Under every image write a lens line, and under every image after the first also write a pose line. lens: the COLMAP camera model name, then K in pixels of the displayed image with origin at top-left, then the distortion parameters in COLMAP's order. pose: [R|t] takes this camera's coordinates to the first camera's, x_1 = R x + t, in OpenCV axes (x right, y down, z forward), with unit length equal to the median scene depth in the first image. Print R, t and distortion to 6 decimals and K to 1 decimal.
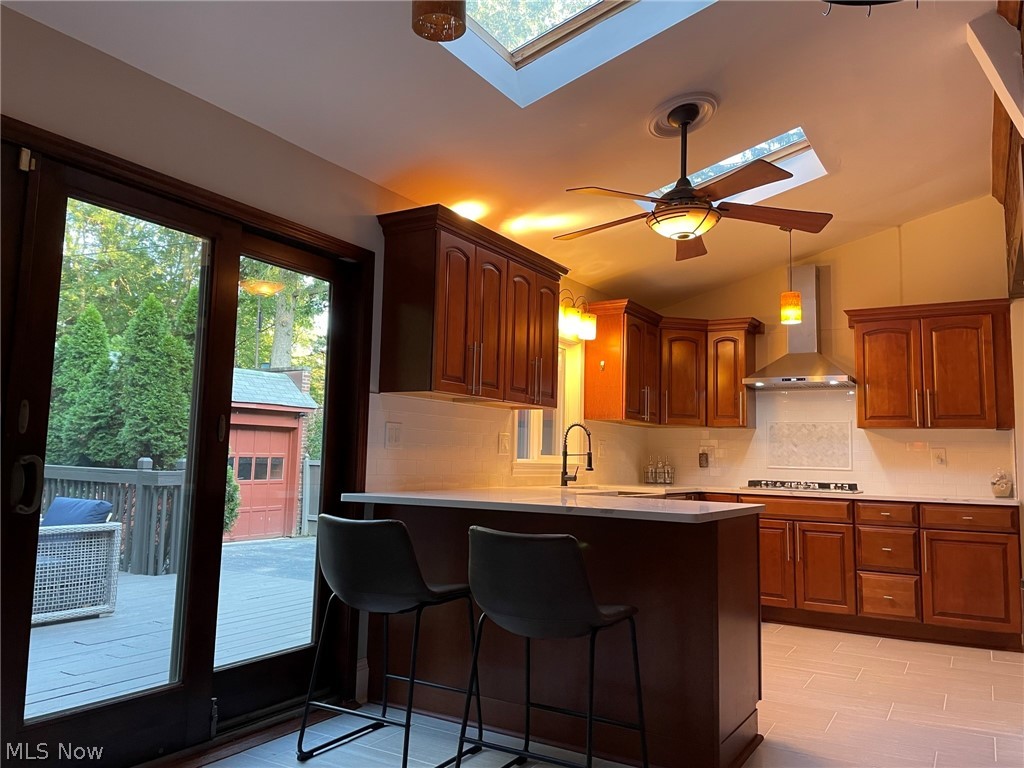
lens RADIAL K [[772.9, 0, 513.7], [0, 772.9, 371.5], [0, 0, 1]] dist [0.077087, -0.092085]
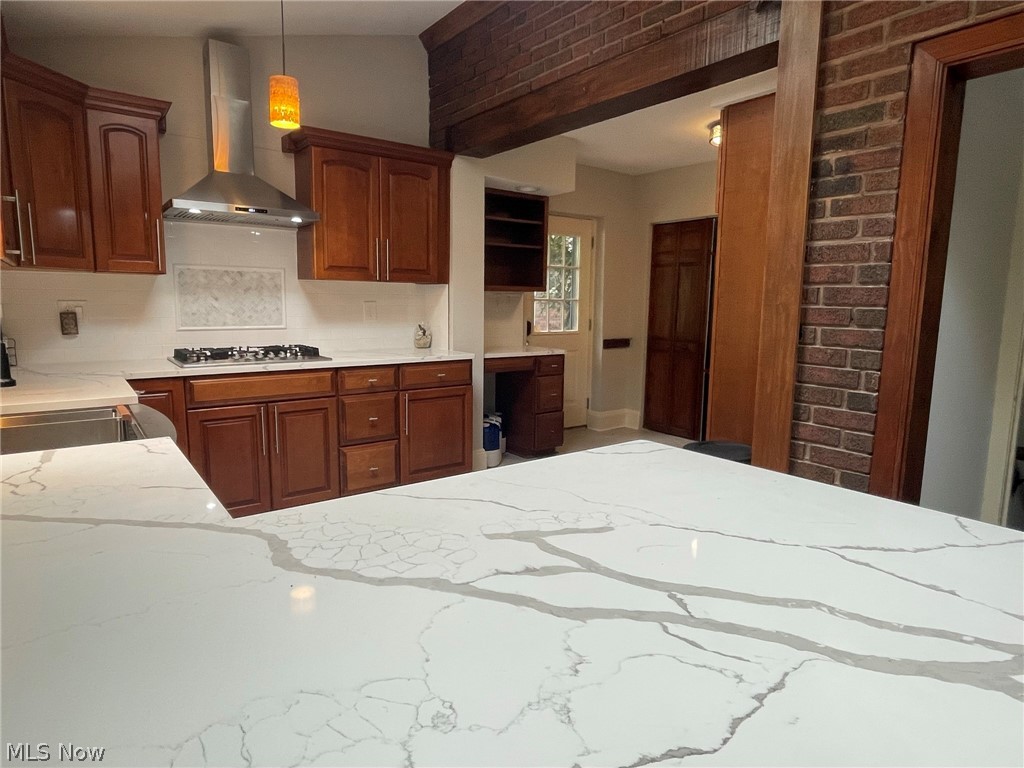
lens RADIAL K [[592.4, 0, 511.7], [0, 592.4, 389.2], [0, 0, 1]] dist [-0.011840, -0.008018]
pose [[0.379195, -0.156249, 0.912029, -0.075694], [-0.111401, 0.970762, 0.212628, 0.030093], [-0.918586, -0.182229, 0.350702, 0.594247]]
